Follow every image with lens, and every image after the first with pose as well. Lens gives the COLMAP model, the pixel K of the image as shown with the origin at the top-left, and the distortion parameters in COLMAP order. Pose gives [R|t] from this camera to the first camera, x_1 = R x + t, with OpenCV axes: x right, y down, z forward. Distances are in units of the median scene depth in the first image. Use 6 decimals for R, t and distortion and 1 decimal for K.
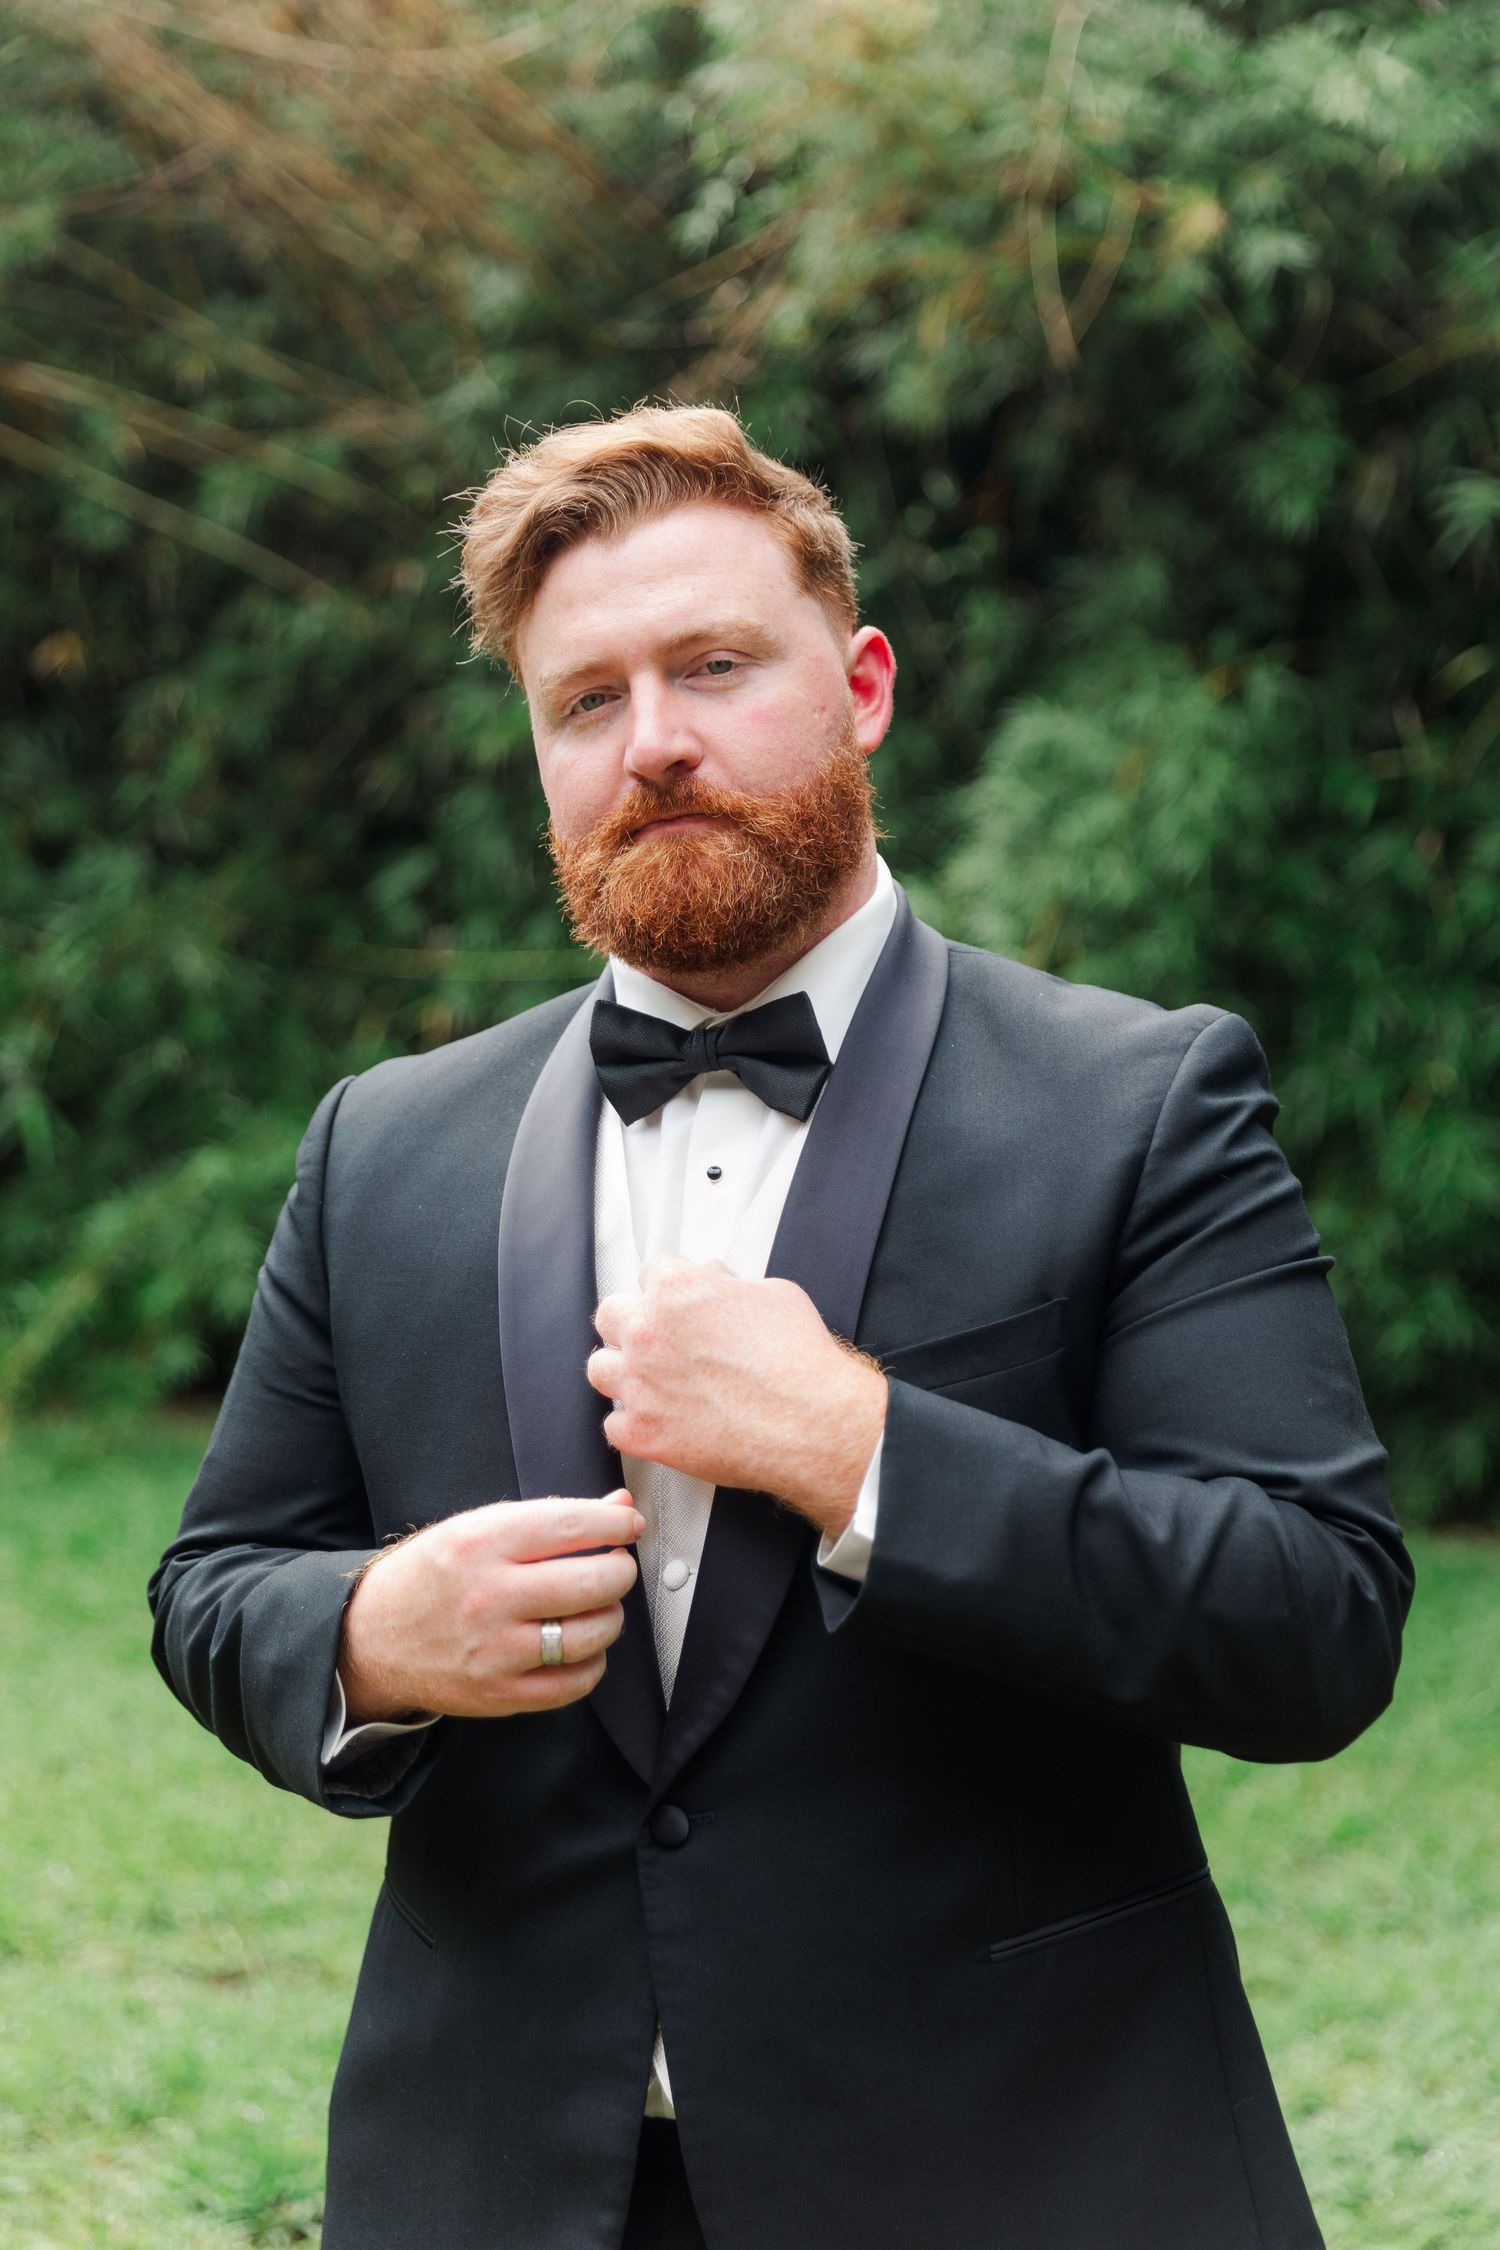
lens RADIAL K [[3957.2, 0, 750.0], [0, 3957.2, 1125.0], [0, 0, 1]] dist [-0.015632, 0.014924]
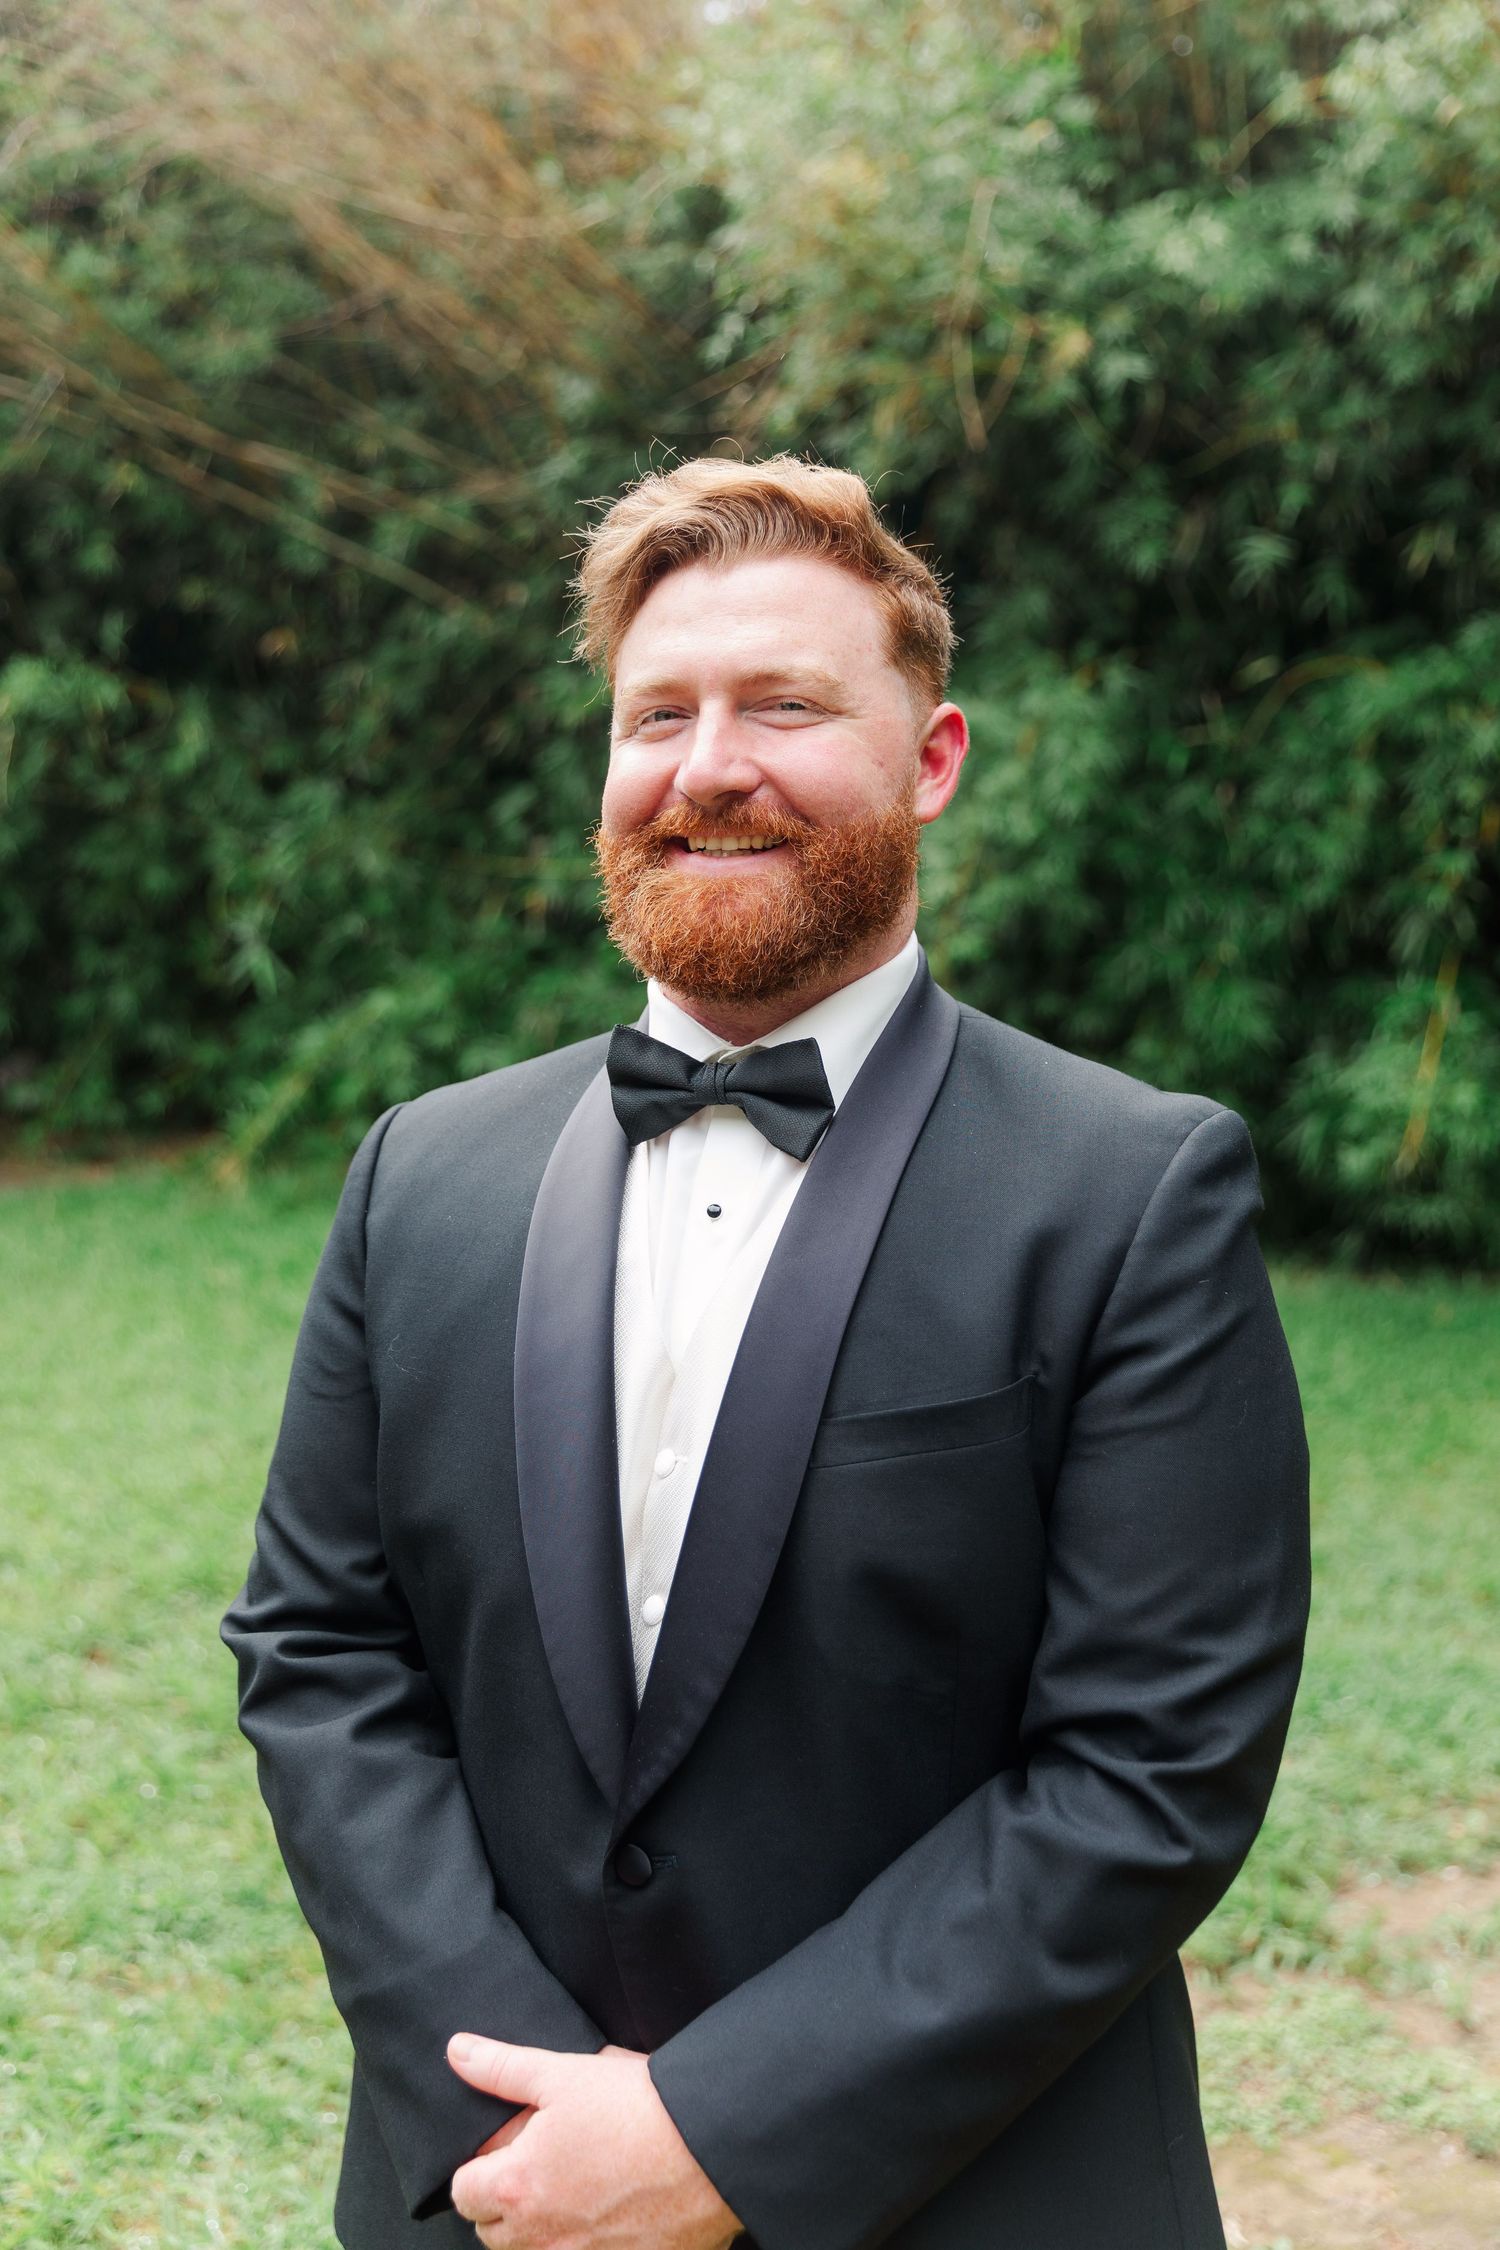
lens RADIAL K [[2397.7, 0, 750.0], [0, 2397.7, 1125.0], [0, 0, 1]] dist [0.004284, 0.026752]
pose [[0.999978, 0.006386, 0.001649, -0.001071], [-0.006503, 0.996375, 0.084826, -0.022673], [-0.001102, -0.084835, 0.996394, 0.120408]]
